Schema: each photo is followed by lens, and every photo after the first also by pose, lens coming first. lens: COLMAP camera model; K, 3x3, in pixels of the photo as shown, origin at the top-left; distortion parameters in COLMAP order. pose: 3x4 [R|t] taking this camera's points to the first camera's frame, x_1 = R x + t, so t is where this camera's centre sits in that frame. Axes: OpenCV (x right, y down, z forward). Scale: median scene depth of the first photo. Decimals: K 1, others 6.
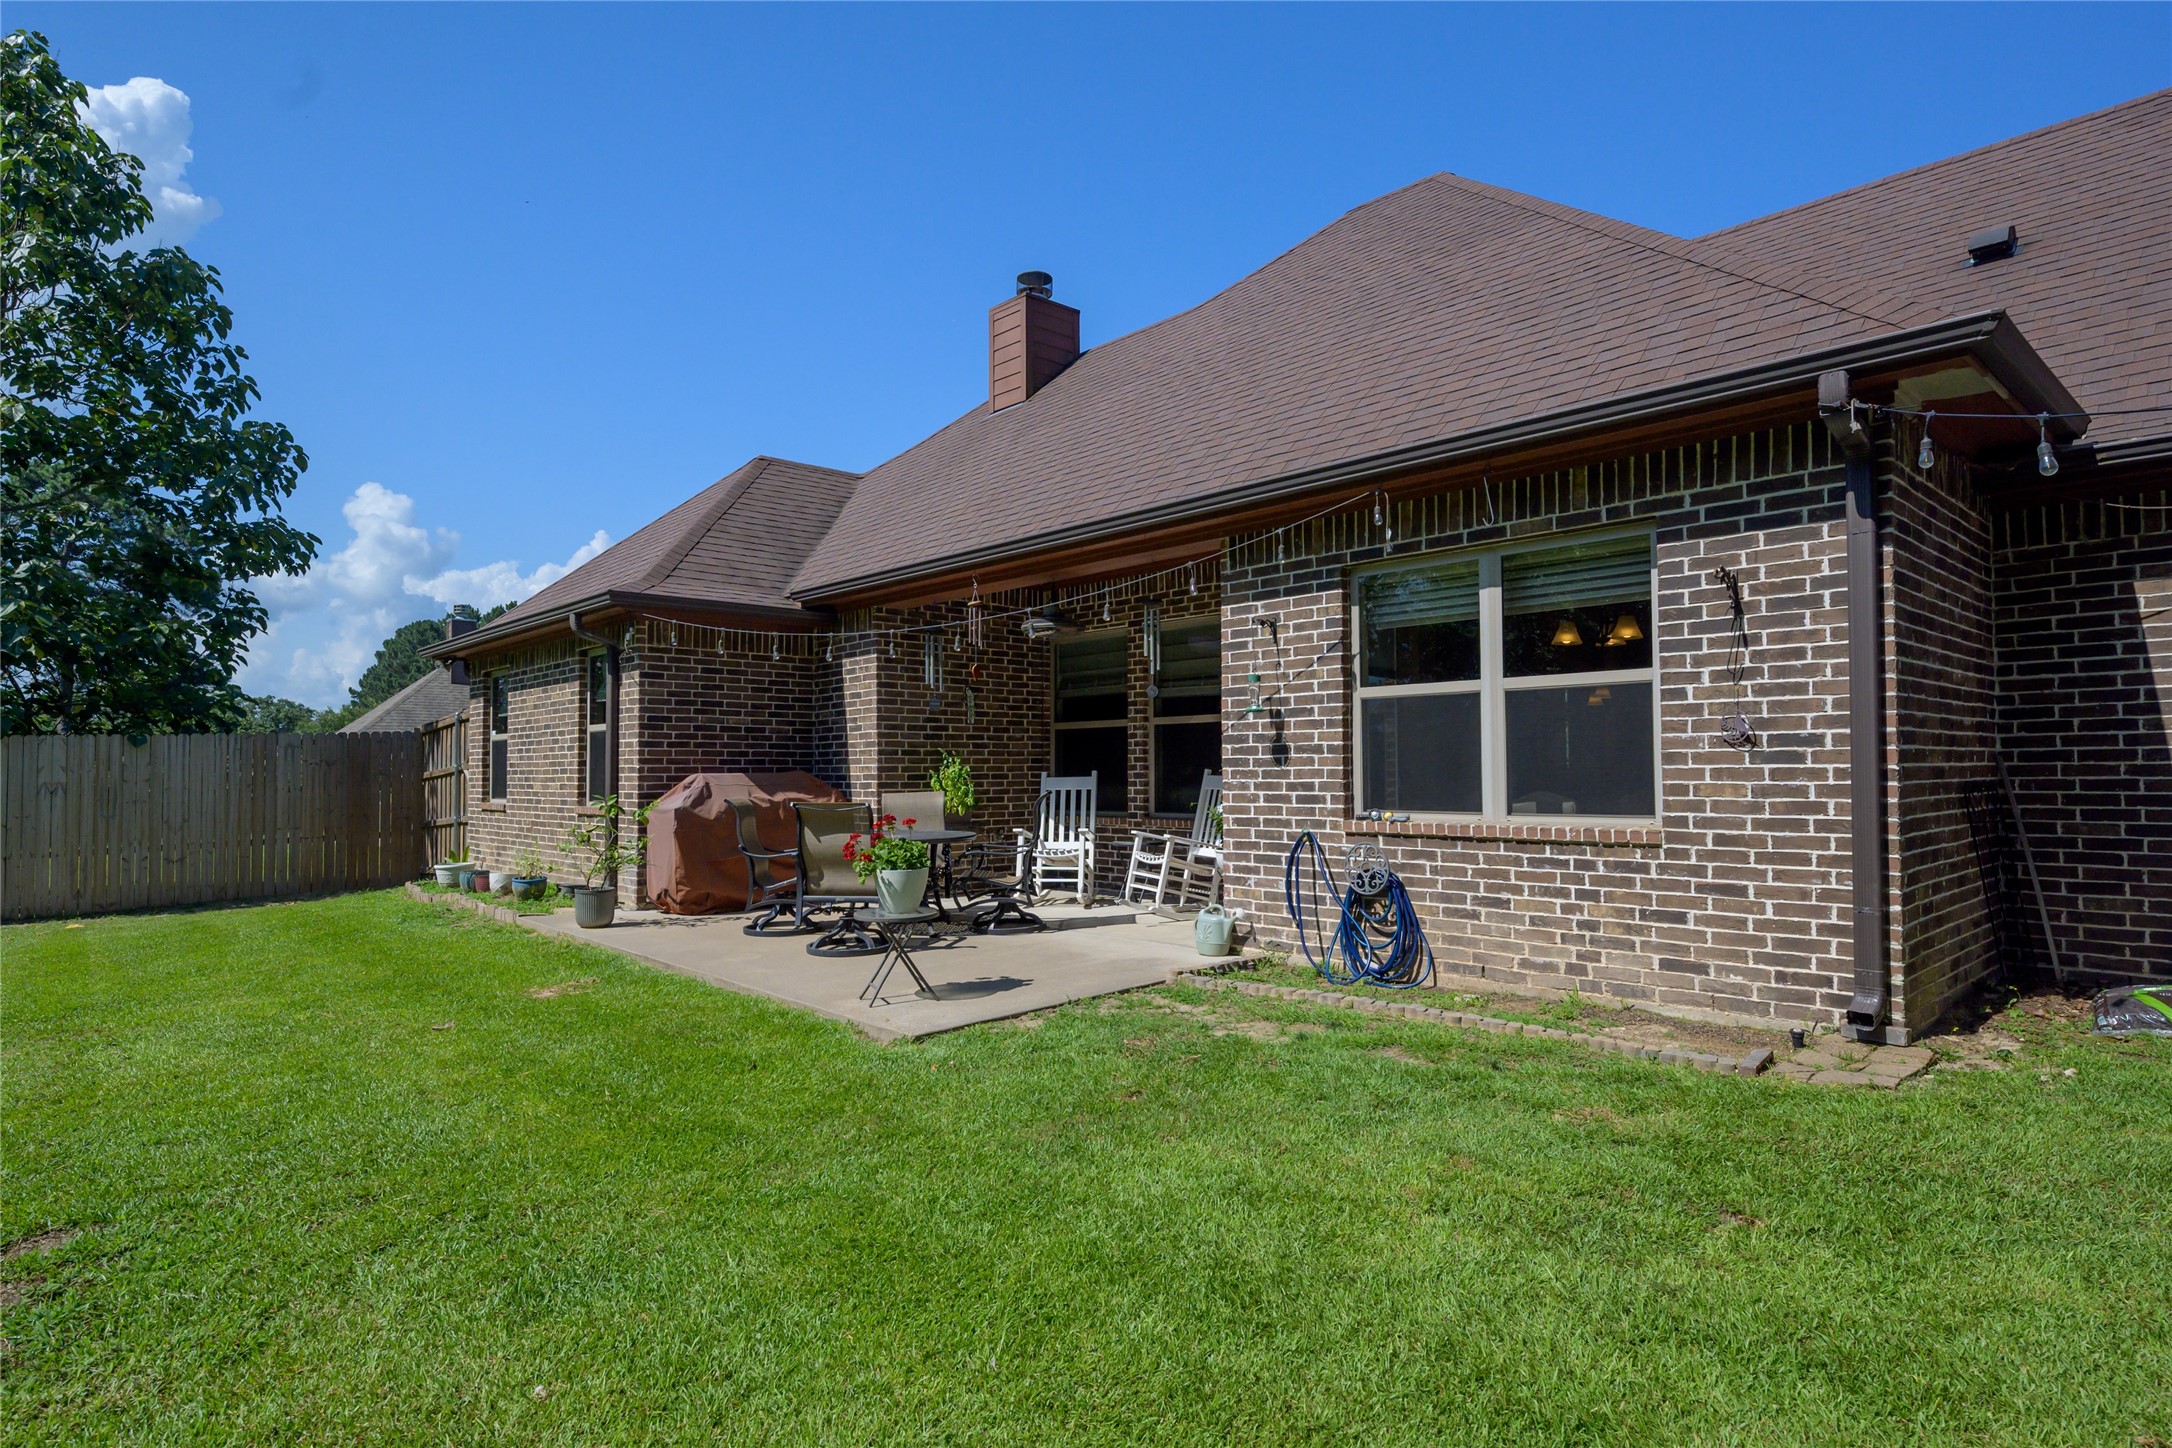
lens RADIAL K [[1171.5, 0, 1099.9], [0, 1171.5, 728.9], [0, 0, 1]] dist [0.025329, 0.000367]
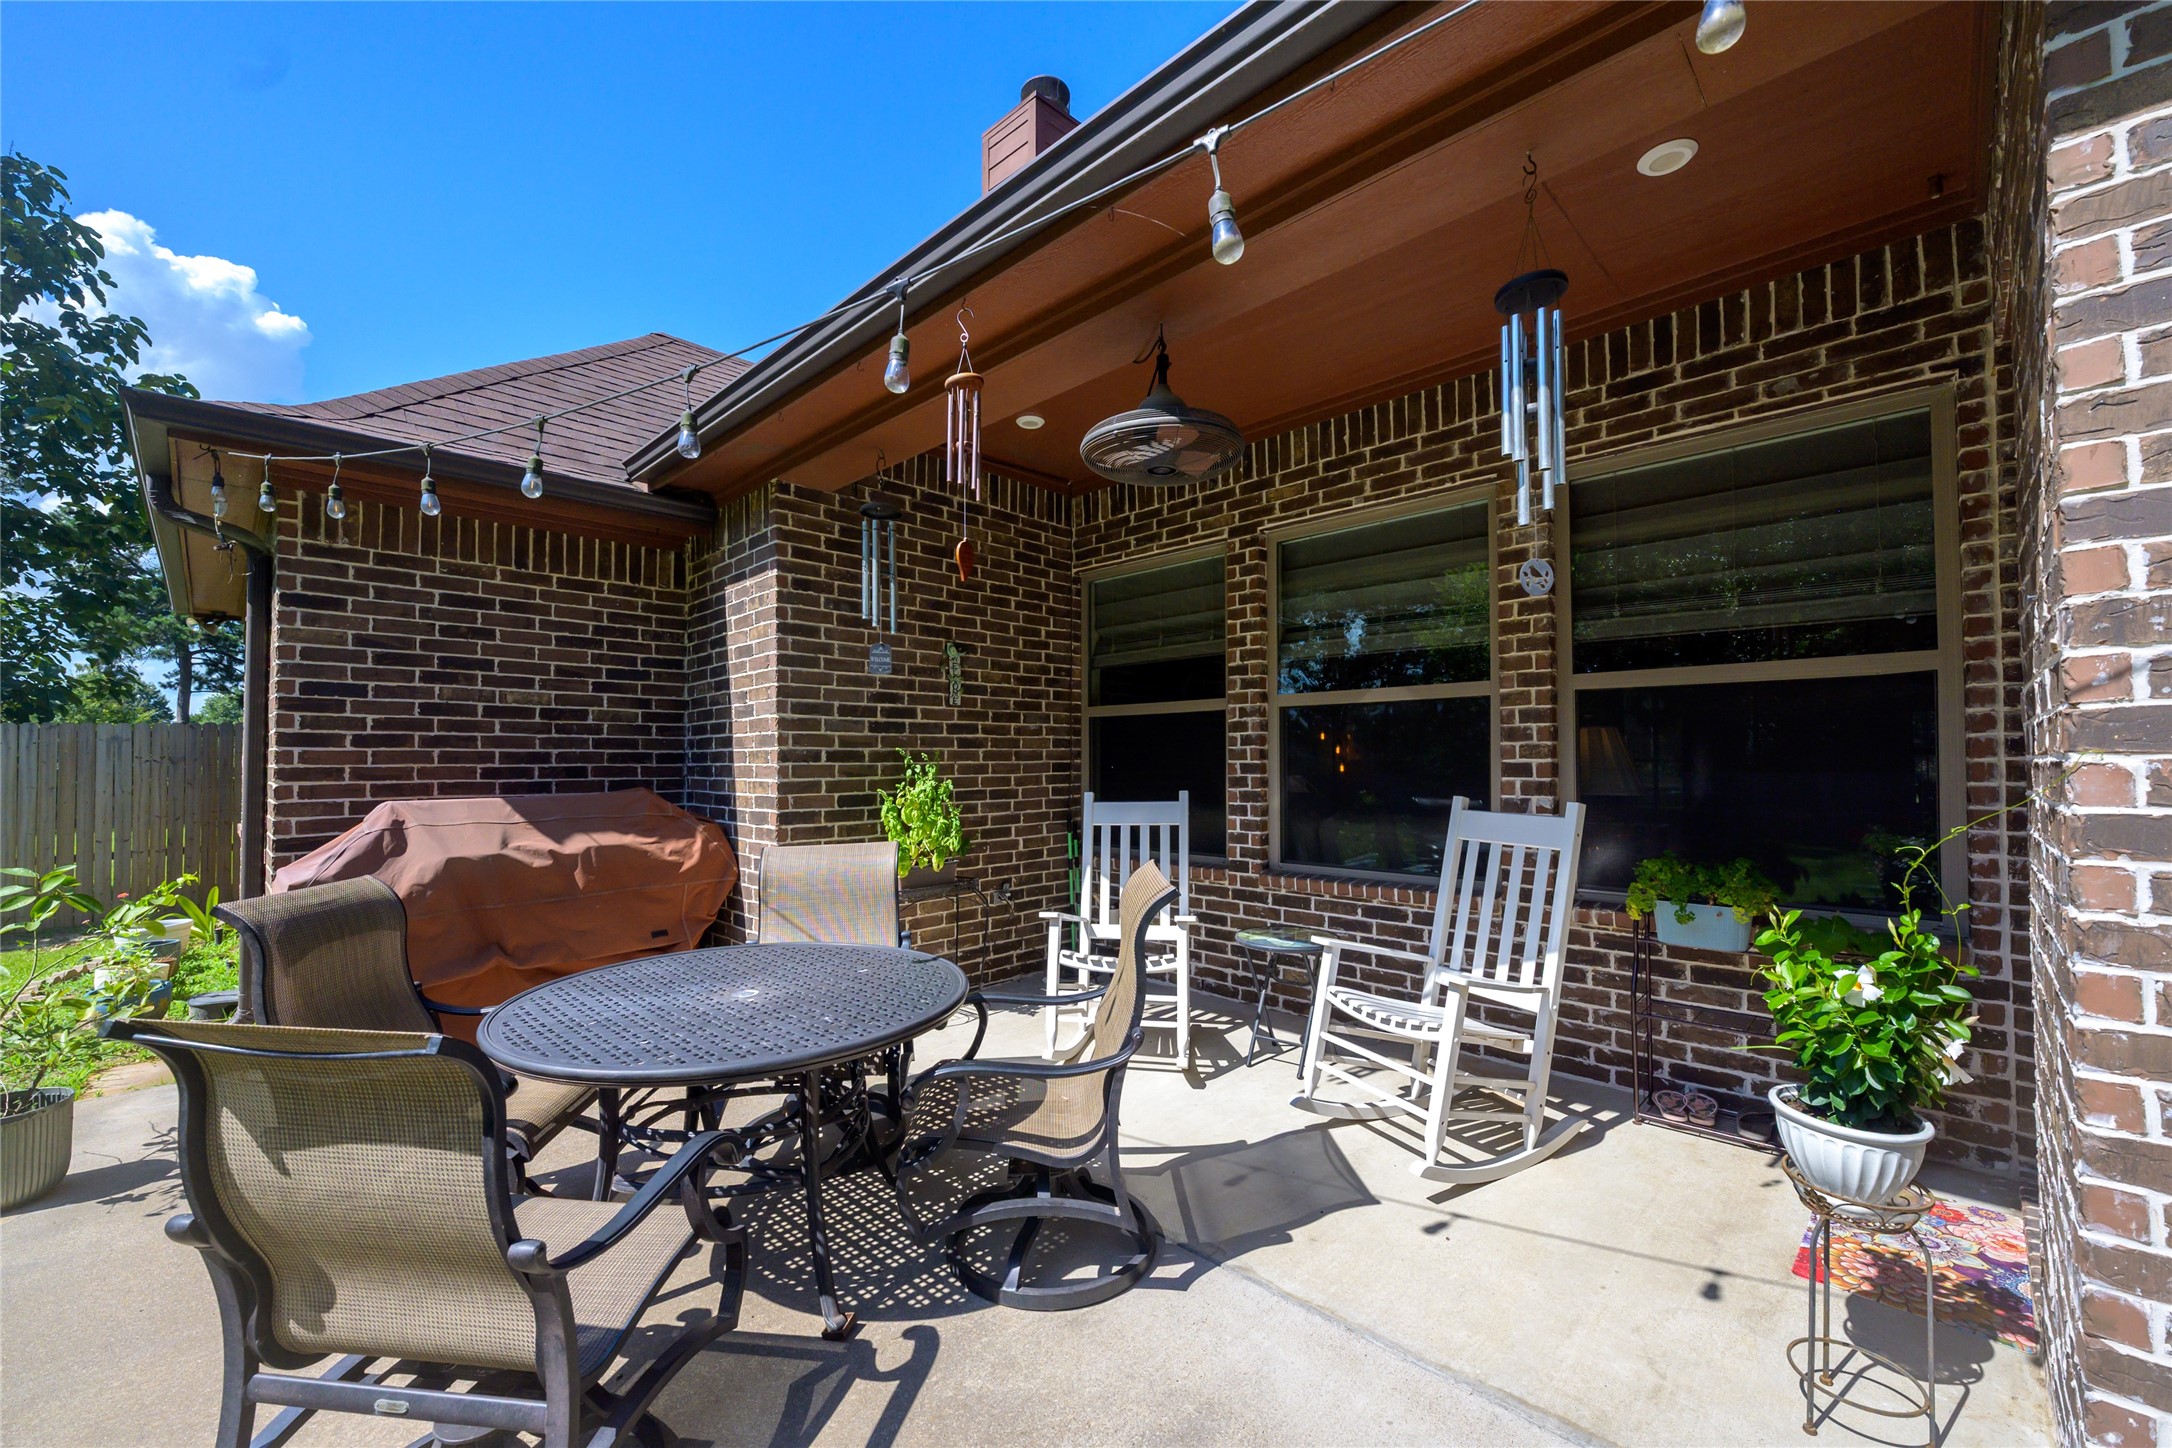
lens RADIAL K [[918.5, 0, 1070.5], [0, 918.5, 731.8], [0, 0, 1]] dist [0.000480, -0.000097]
pose [[0.999919, 0.002481, 0.012484, -0.060268], [-0.002553, 0.999980, 0.005771, 0.006039], [-0.012469, -0.005802, 0.999905, 0.559686]]
